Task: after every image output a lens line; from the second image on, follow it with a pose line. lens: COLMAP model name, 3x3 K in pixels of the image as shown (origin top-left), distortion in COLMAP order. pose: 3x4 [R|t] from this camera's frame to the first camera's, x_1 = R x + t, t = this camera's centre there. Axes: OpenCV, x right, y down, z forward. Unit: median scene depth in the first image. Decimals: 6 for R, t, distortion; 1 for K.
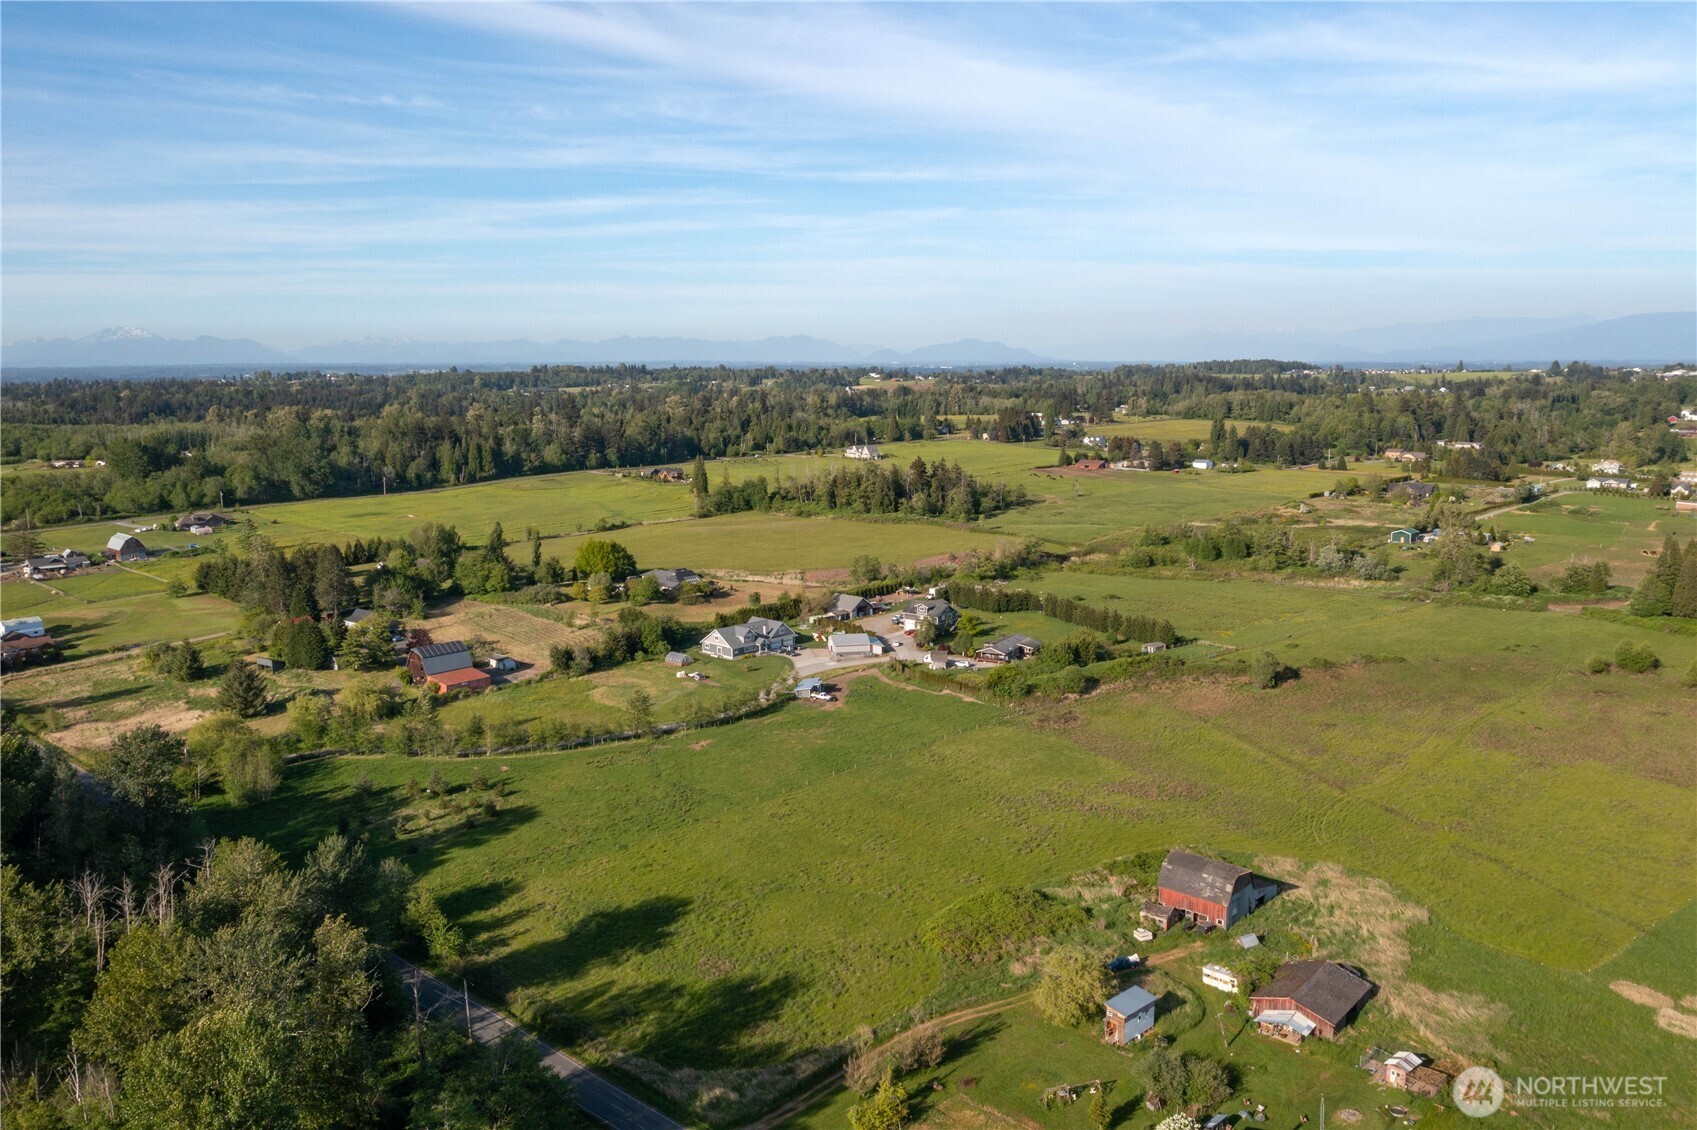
lens RADIAL K [[1391.9, 0, 851.6], [0, 1391.9, 561.1], [0, 0, 1]] dist [-0.010901, 0.006284]
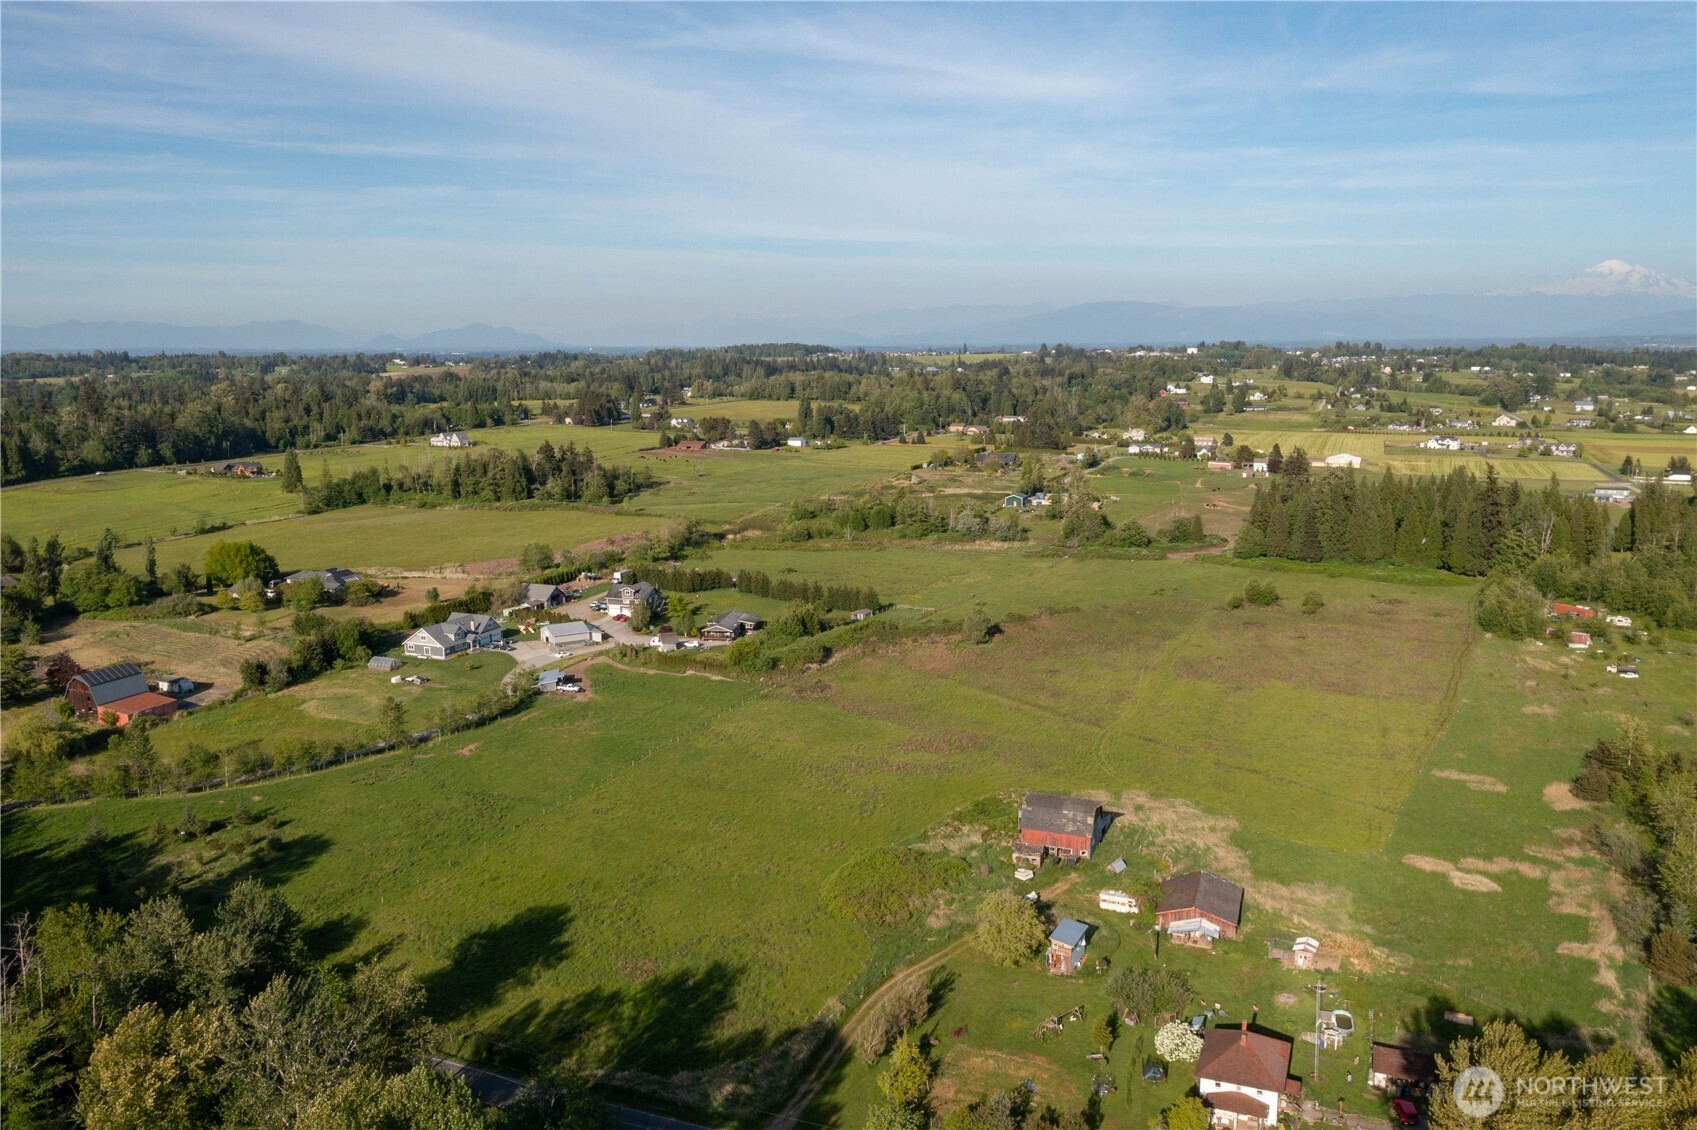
lens RADIAL K [[1391.9, 0, 874.9], [0, 1391.9, 581.1], [0, 0, 1]] dist [-0.010901, 0.006284]
pose [[0.932667, -0.063451, 0.355114, -0.132172], [0.055088, 0.997915, 0.033622, 0.003023], [-0.356507, -0.011795, 0.934218, 0.030823]]
